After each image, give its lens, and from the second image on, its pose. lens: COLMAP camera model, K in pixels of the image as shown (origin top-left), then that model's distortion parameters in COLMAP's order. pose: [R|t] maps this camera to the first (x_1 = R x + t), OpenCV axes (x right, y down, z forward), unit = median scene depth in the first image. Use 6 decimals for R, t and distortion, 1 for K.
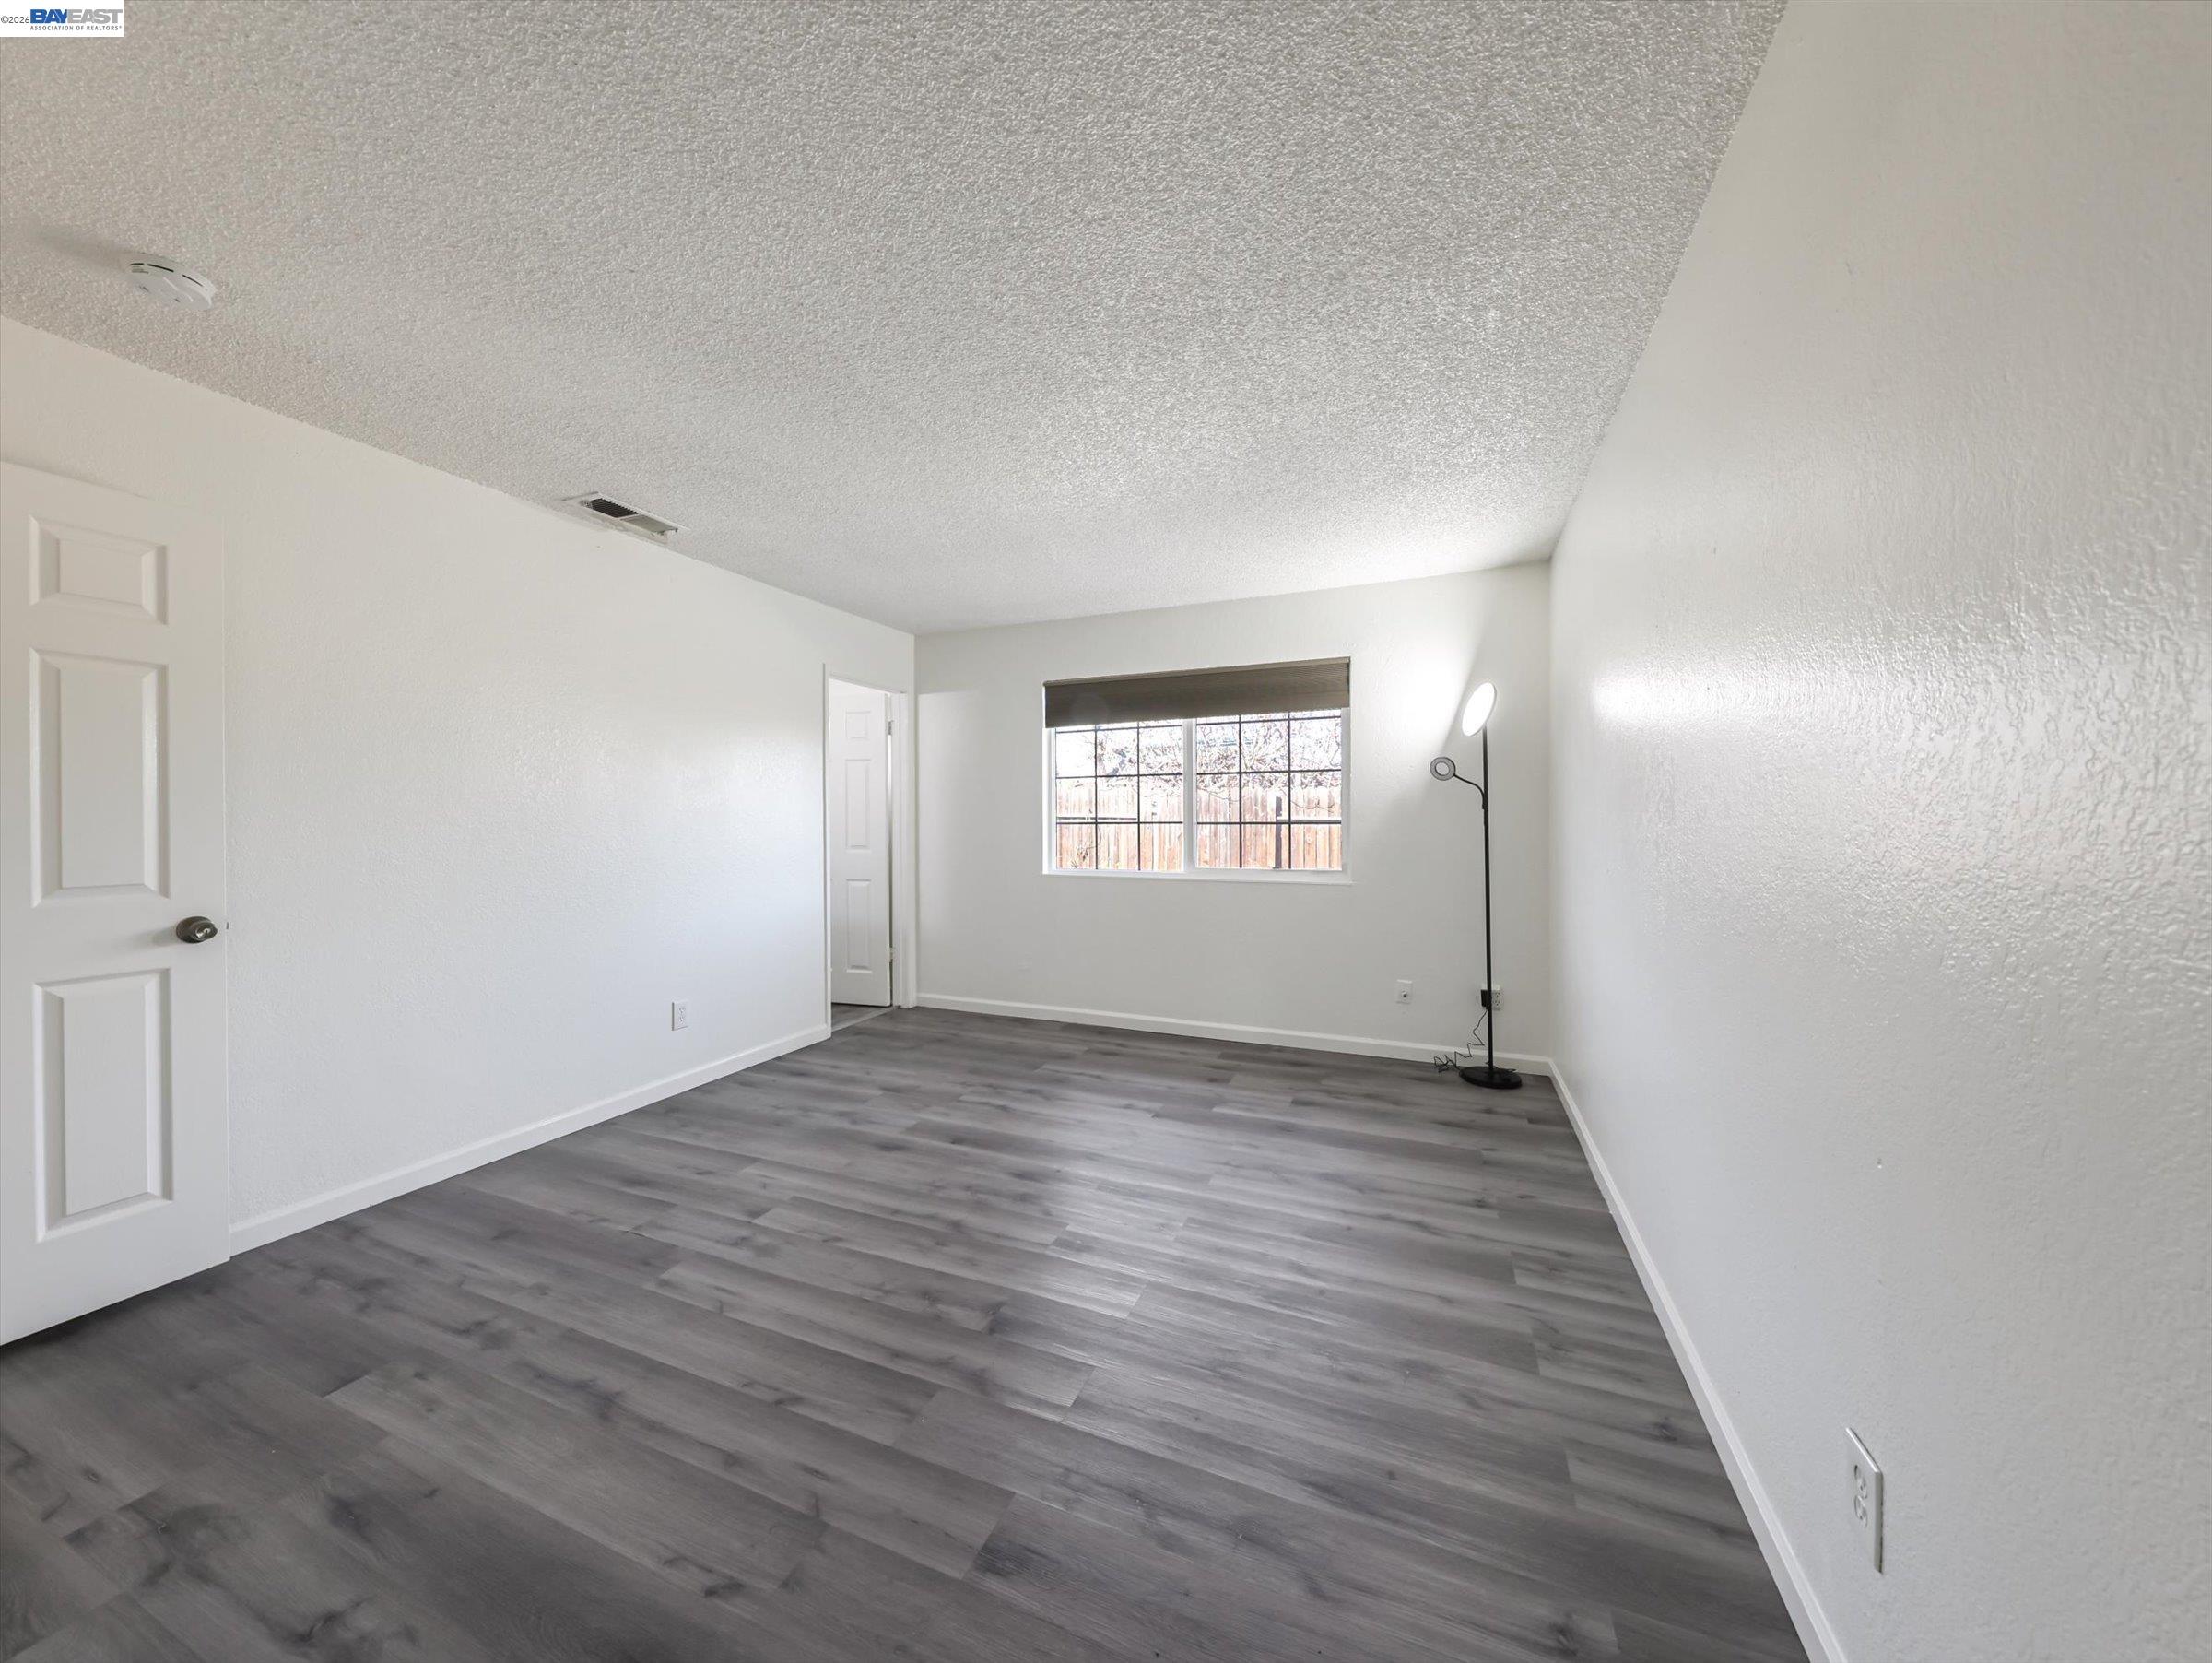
lens RADIAL K [[801.6, 0, 1124.1], [0, 801.6, 843.3], [0, 0, 1]] dist [0.001778, -0.000008]
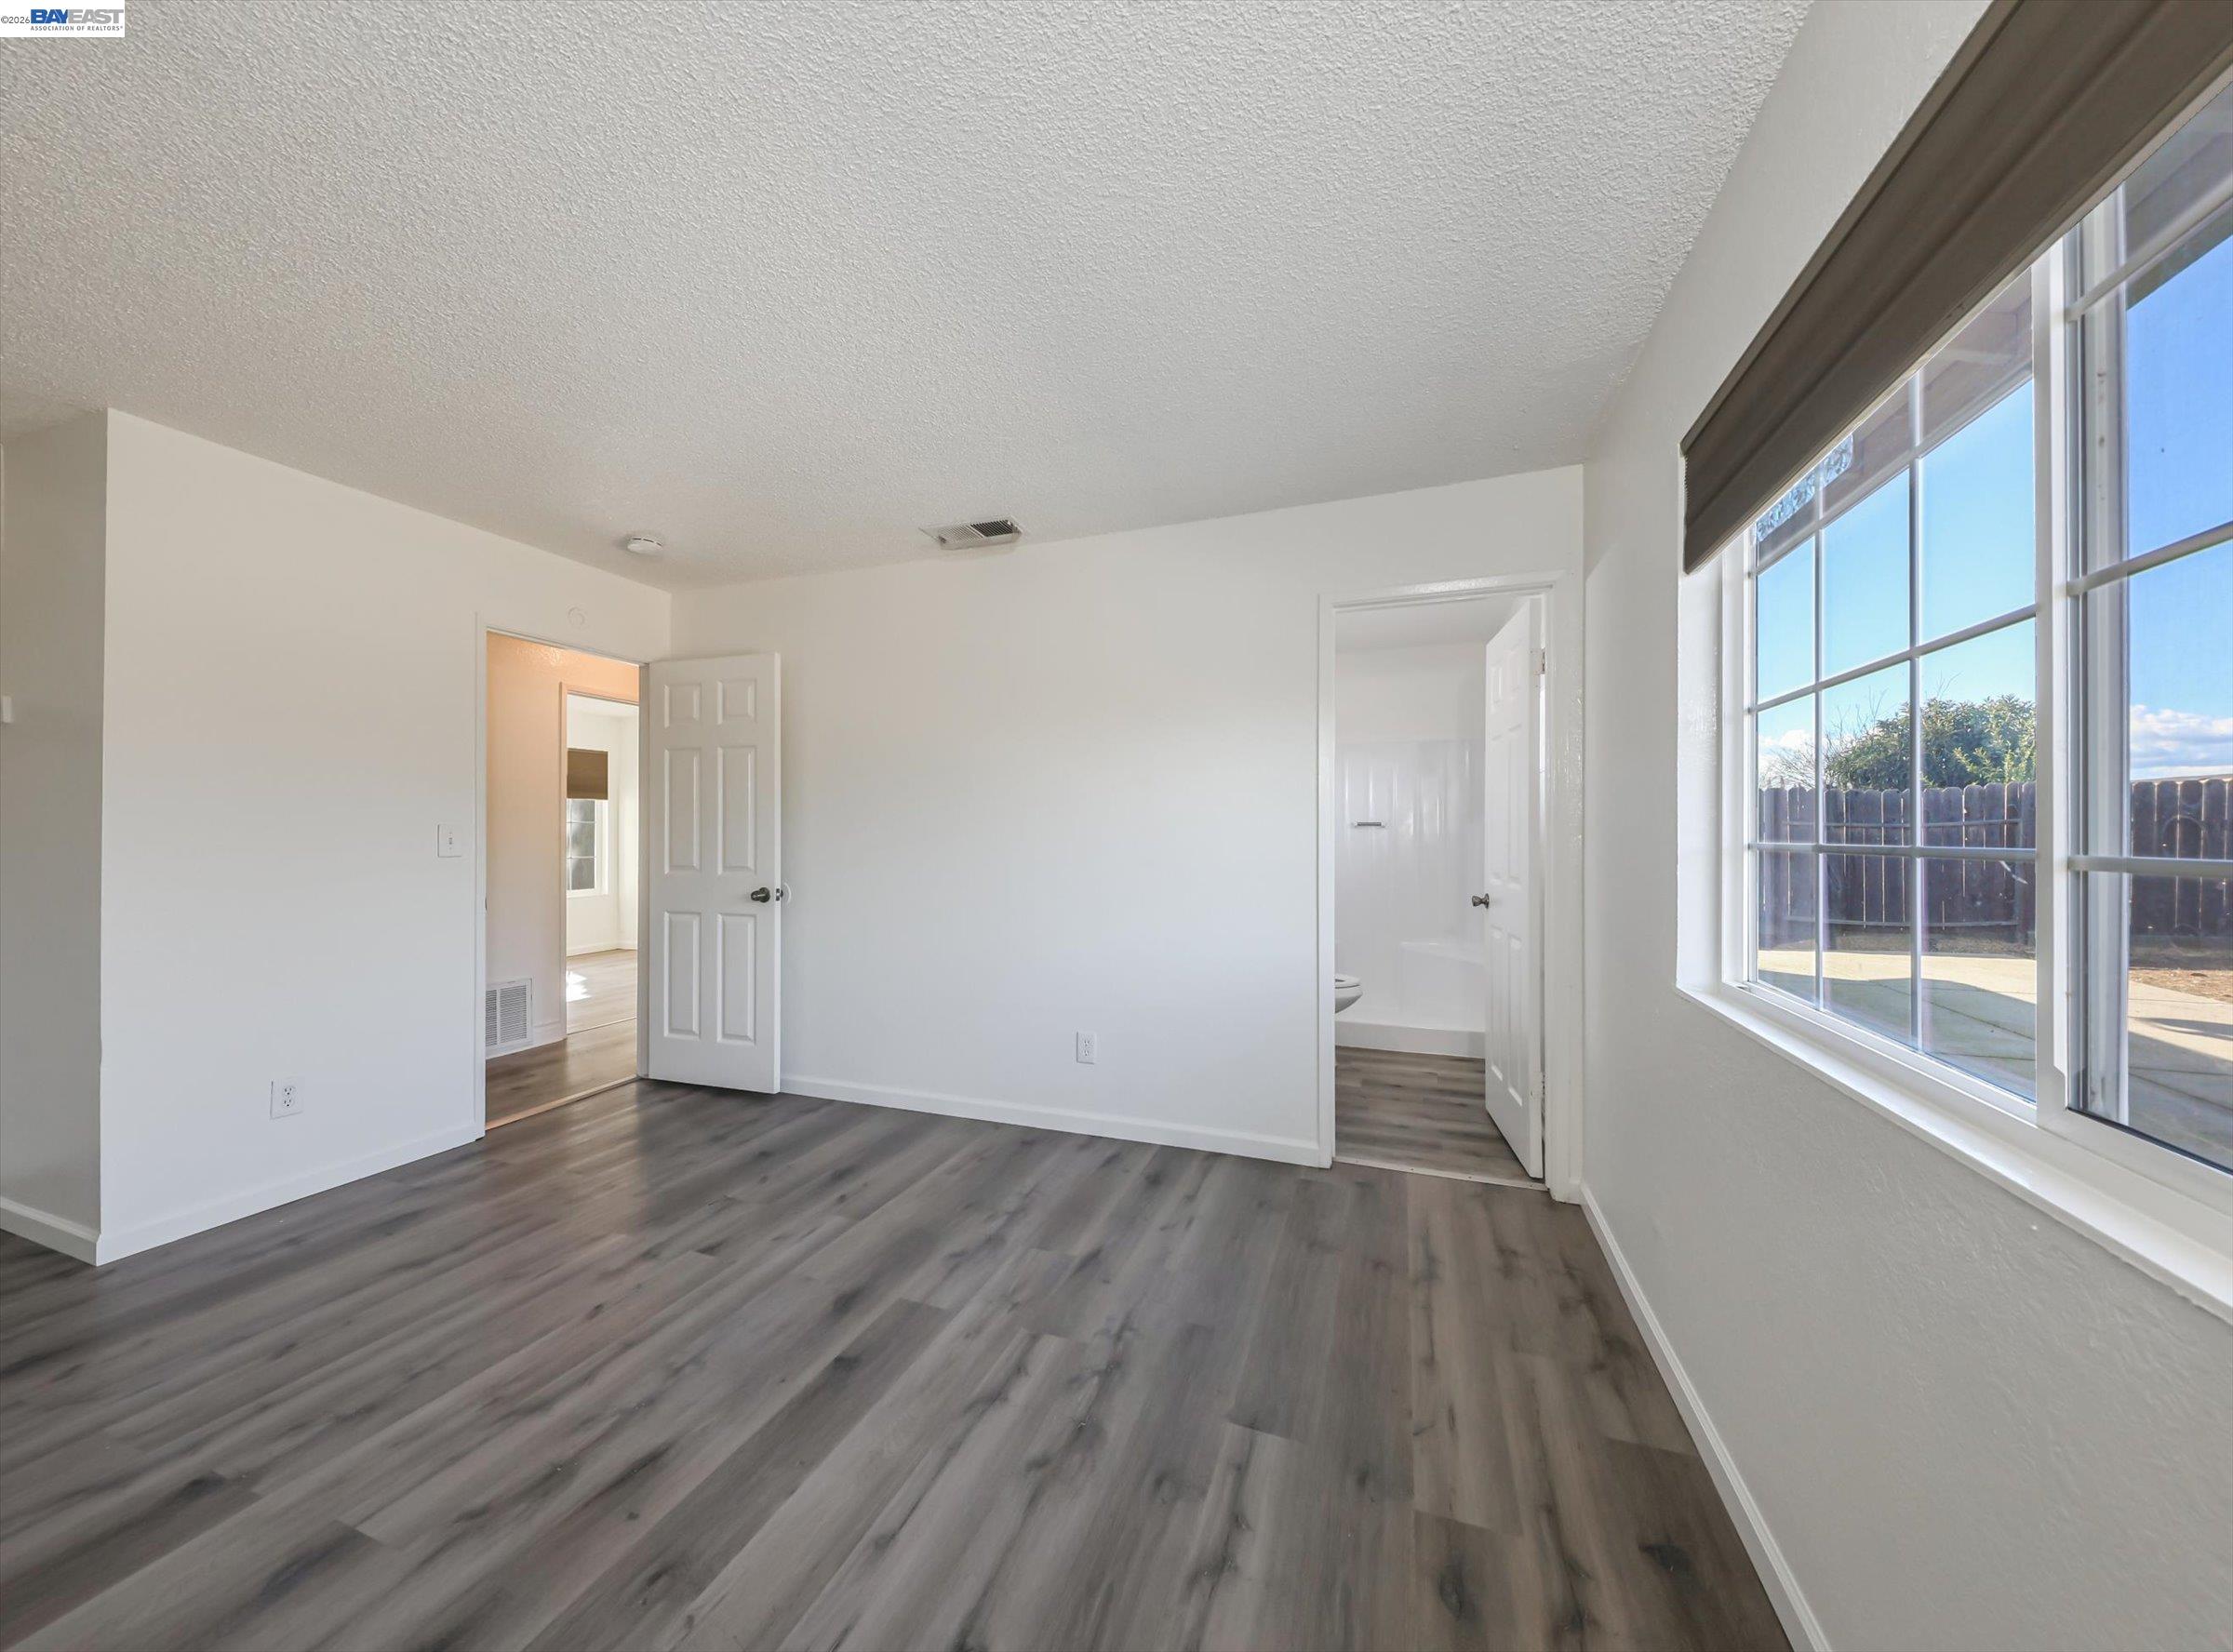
lens RADIAL K [[790.3, 0, 1092.3], [0, 790.3, 832.0], [0, 0, 1]] dist [0.000123, -0.000069]
pose [[0.015640, 0.006623, -0.999856, 0.394246], [-0.027981, 0.999589, 0.006183, -0.040626], [0.999486, 0.027881, 0.015819, 1.171562]]
